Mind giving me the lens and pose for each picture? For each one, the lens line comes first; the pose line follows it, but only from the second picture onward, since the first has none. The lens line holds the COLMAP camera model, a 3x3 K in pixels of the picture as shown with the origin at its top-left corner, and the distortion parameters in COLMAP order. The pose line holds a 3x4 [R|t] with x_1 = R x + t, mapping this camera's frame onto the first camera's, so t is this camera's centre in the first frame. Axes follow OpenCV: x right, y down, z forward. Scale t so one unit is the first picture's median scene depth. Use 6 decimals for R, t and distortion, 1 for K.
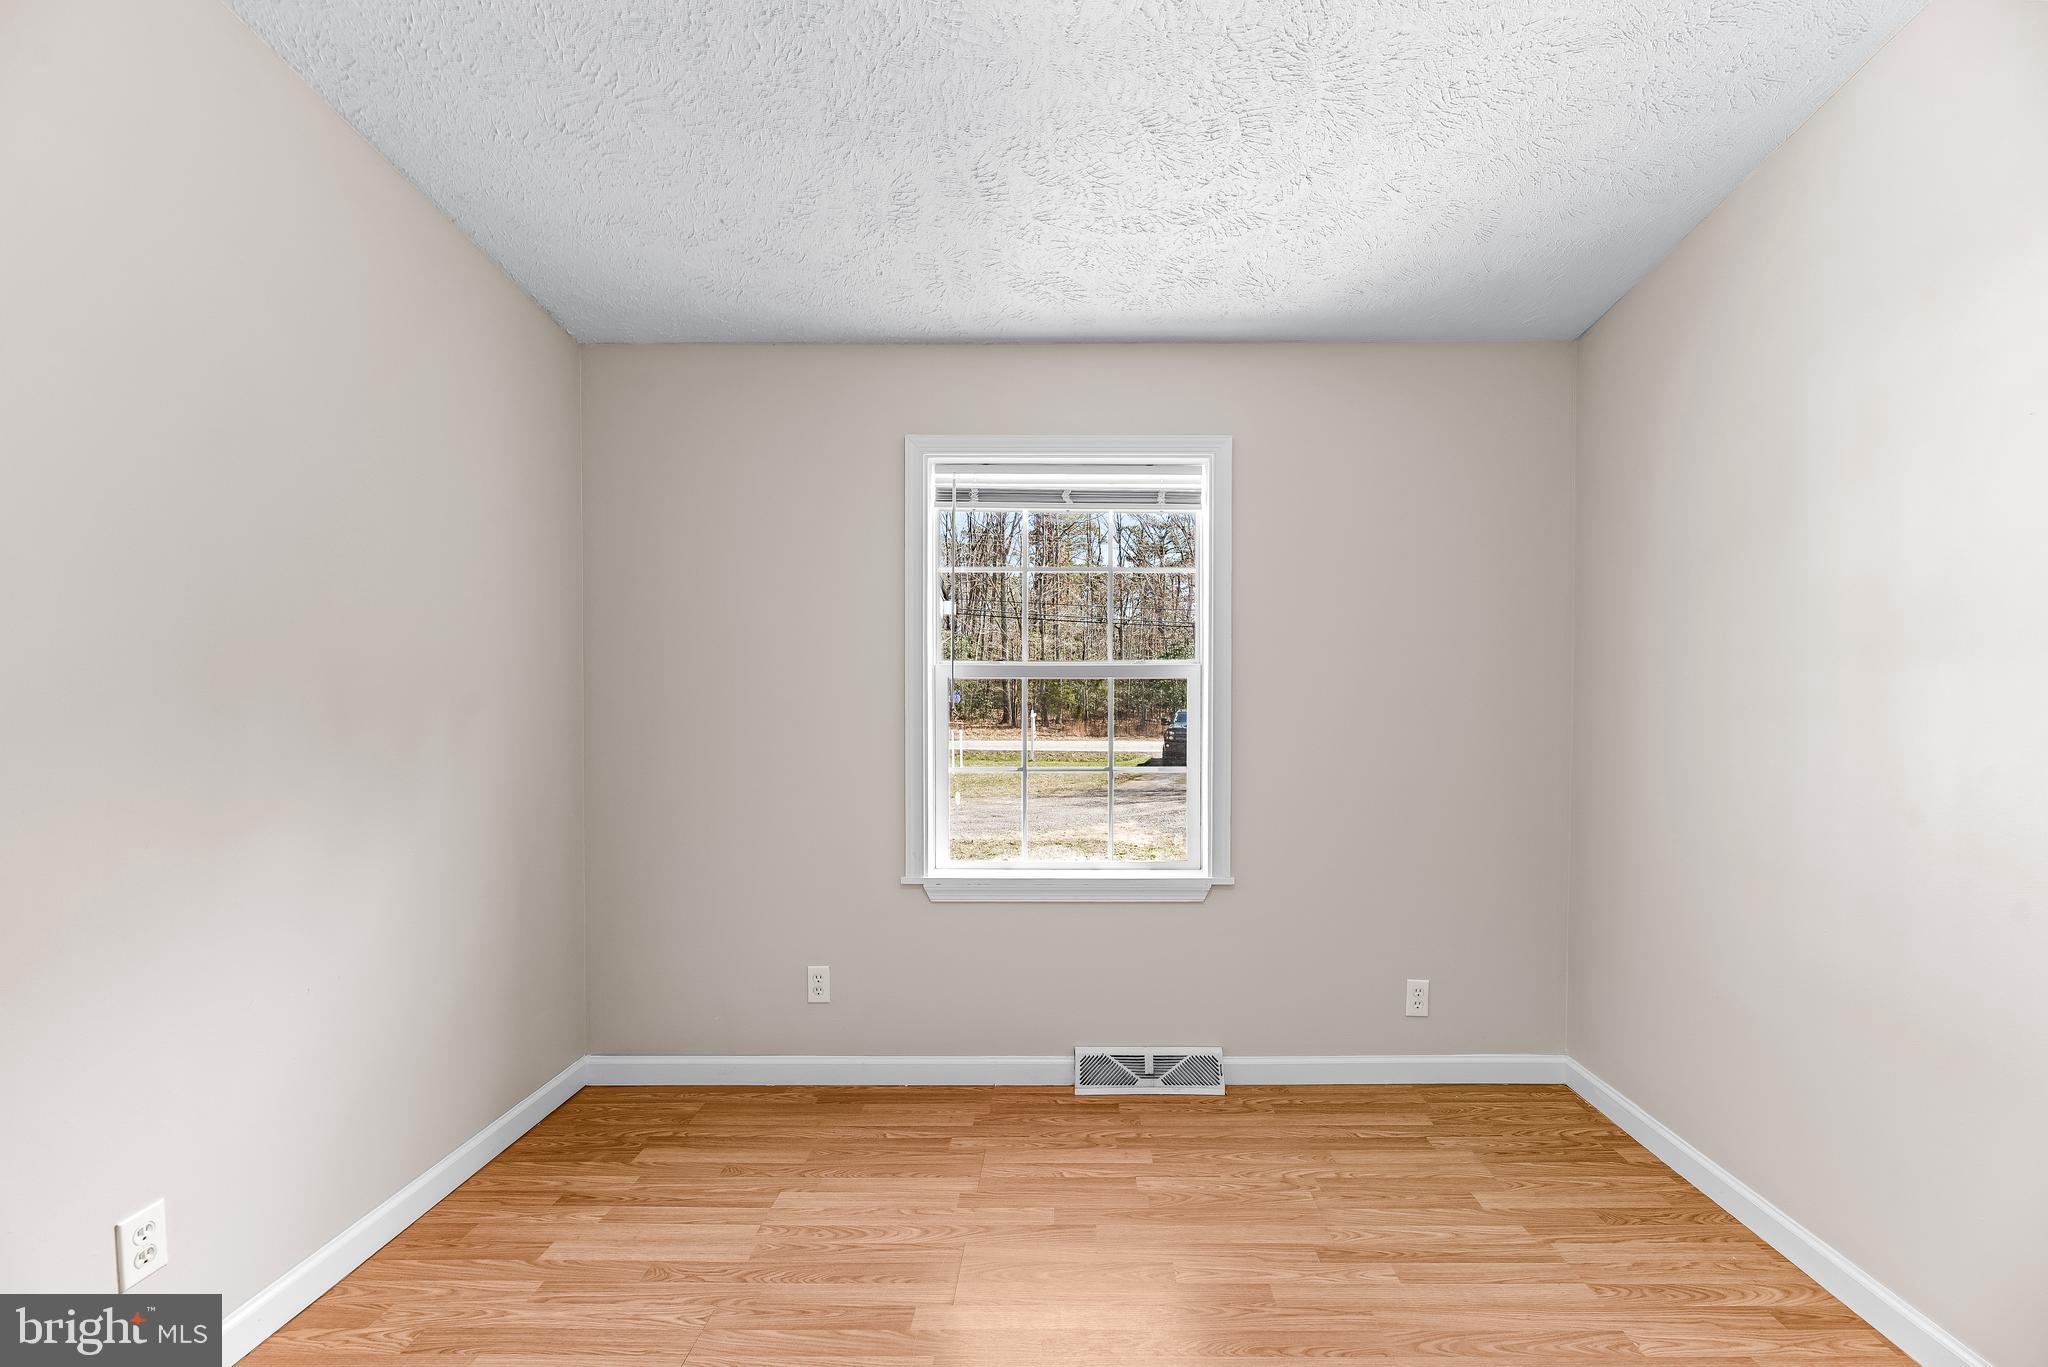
lens RADIAL K [[859.1, 0, 1020.8], [0, 859.1, 662.9], [0, 0, 1]] dist [0.000632, -0.000008]
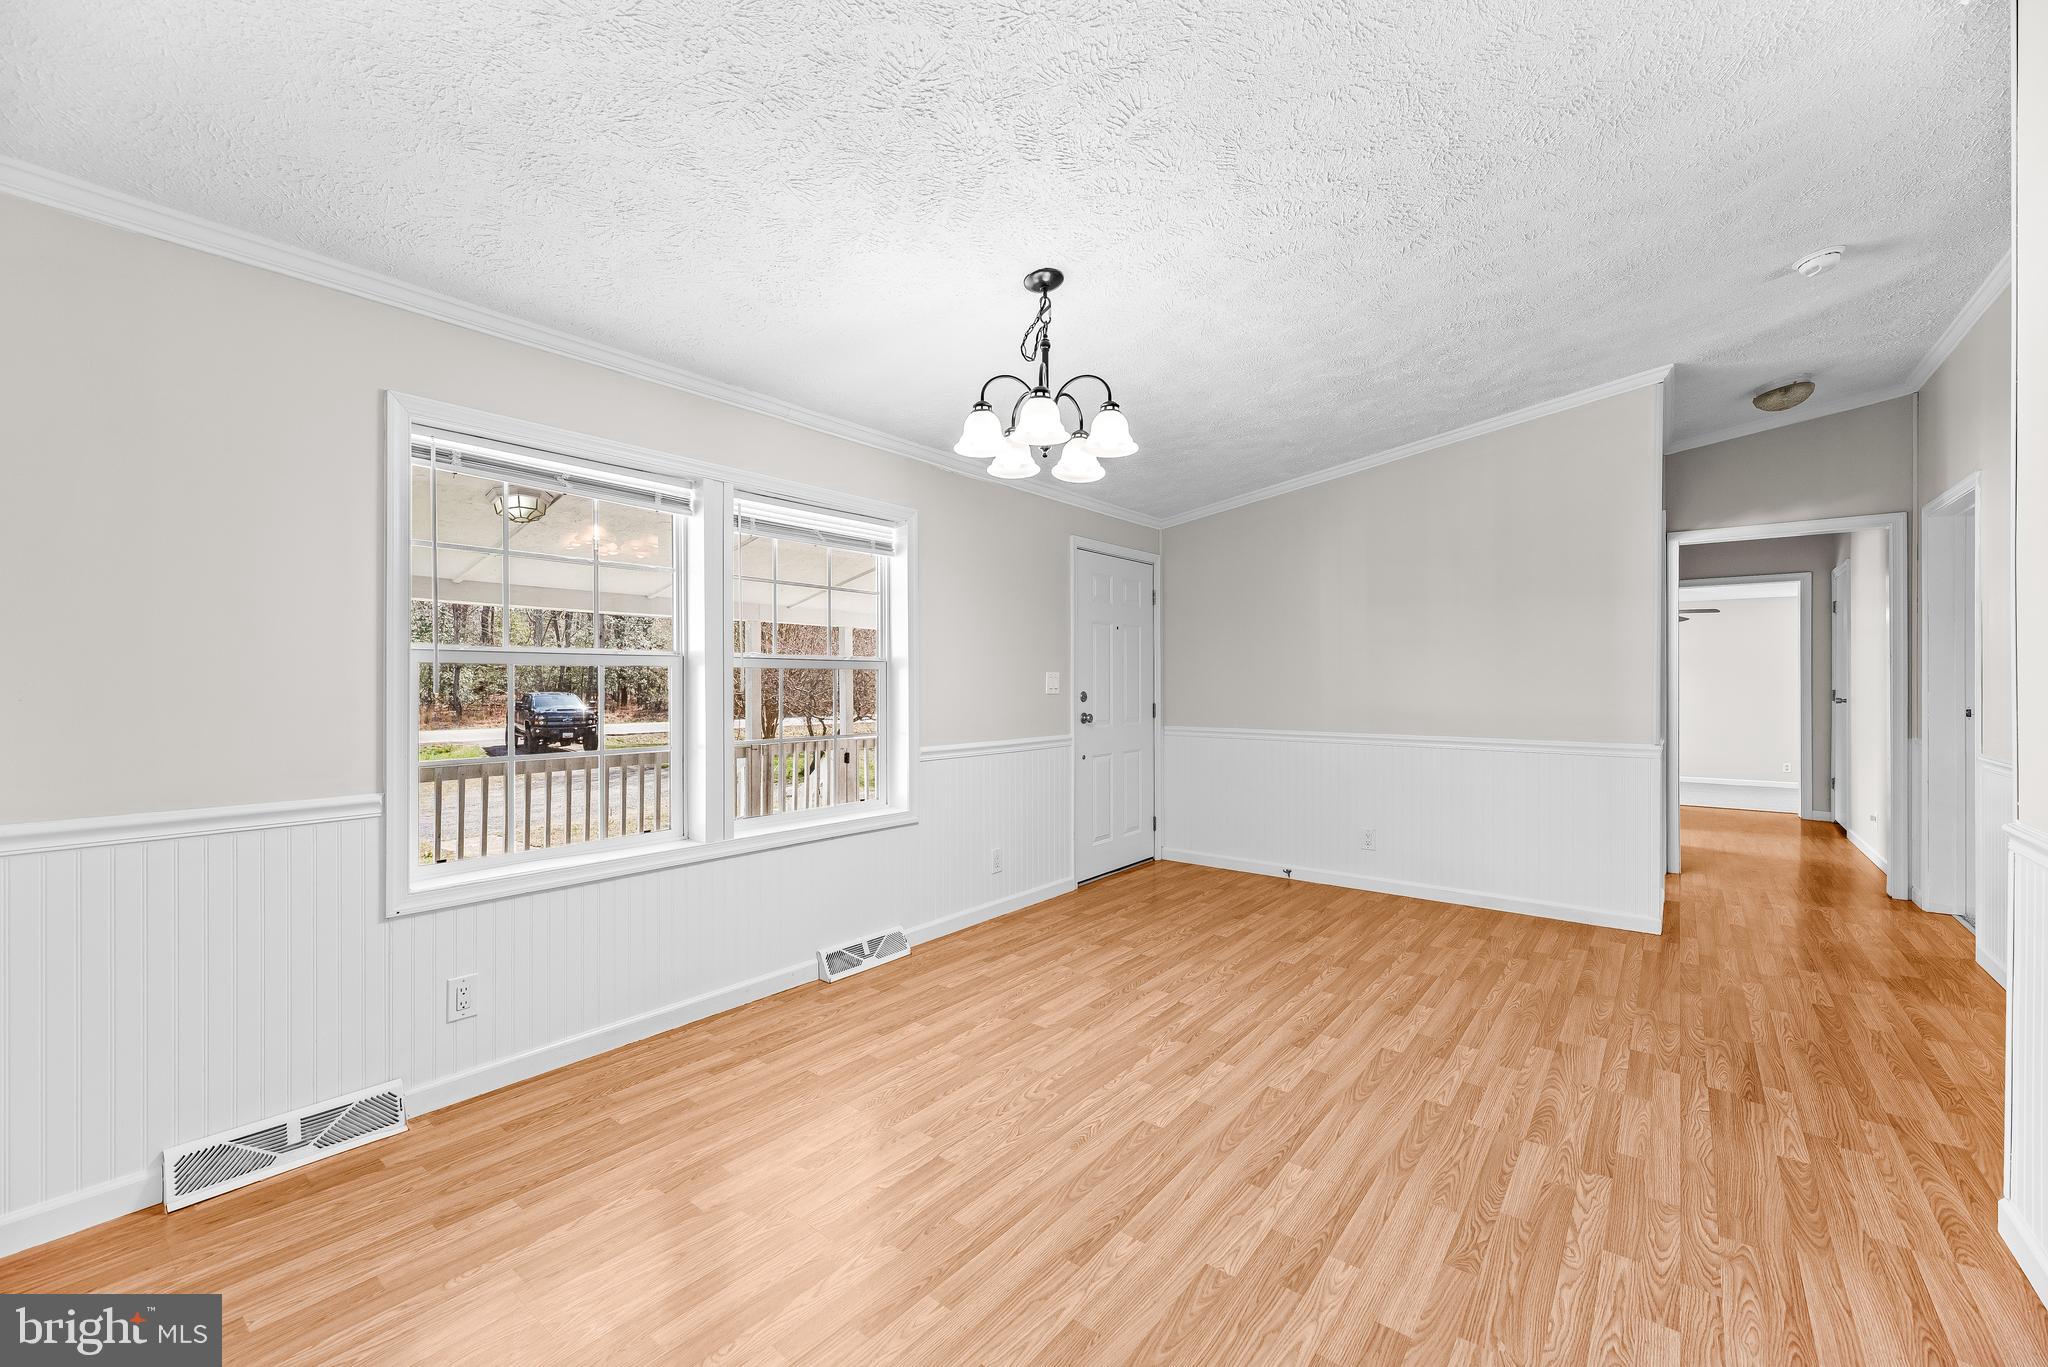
lens RADIAL K [[843.0, 0, 1018.3], [0, 843.0, 682.9], [0, 0, 1]] dist [-0.000438, 0.000301]
pose [[0.623900, 0.001643, 0.781502, -0.368382], [-0.038101, 0.998873, 0.028317, -0.008350], [-0.780575, -0.047443, 0.623260, -0.019469]]
